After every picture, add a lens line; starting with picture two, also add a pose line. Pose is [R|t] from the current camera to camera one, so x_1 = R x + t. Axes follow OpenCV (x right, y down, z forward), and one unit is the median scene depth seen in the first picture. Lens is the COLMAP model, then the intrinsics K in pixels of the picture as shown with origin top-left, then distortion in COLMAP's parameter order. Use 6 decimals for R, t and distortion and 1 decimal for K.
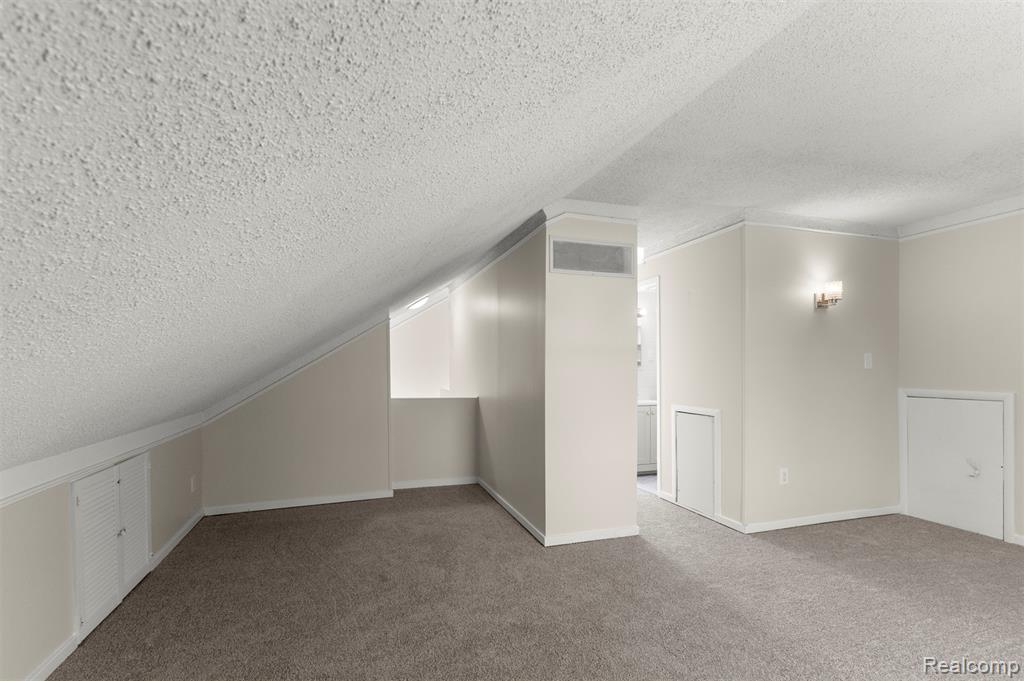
lens RADIAL K [[448.0, 0, 512.4], [0, 448.0, 350.2], [0, 0, 1]] dist [0.020823, -0.005902]
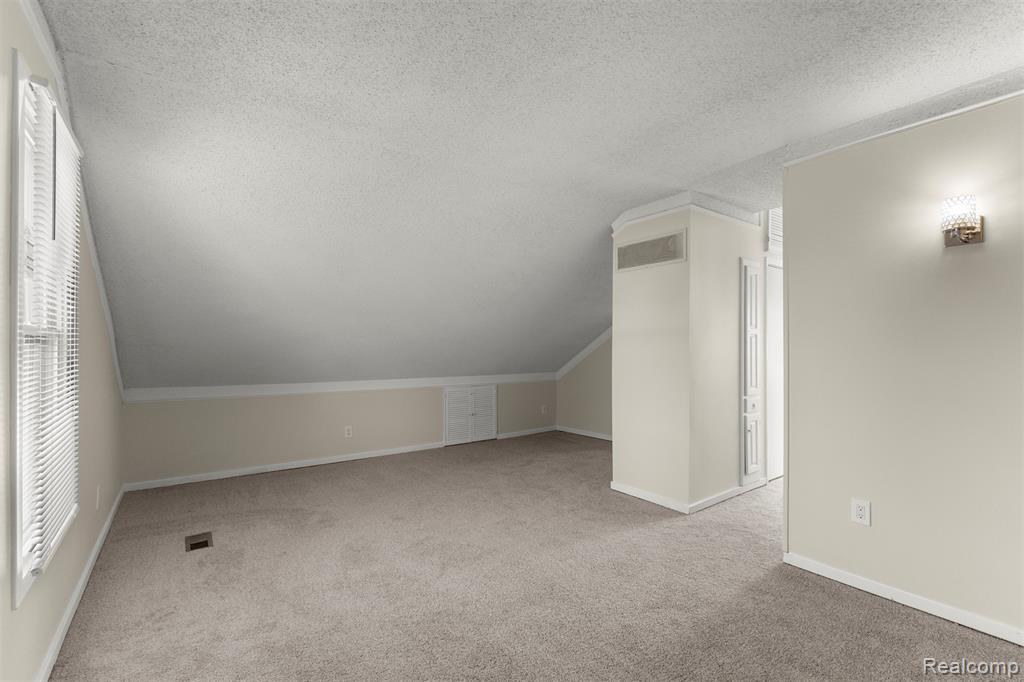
lens RADIAL K [[448.0, 0, 512.4], [0, 448.0, 350.7], [0, 0, 1]] dist [0.020823, -0.005902]
pose [[0.325481, 0.007785, -0.945517, 1.160732], [0.029030, 0.999412, 0.018222, 0.008450], [0.945103, -0.033380, 0.325064, 0.316010]]
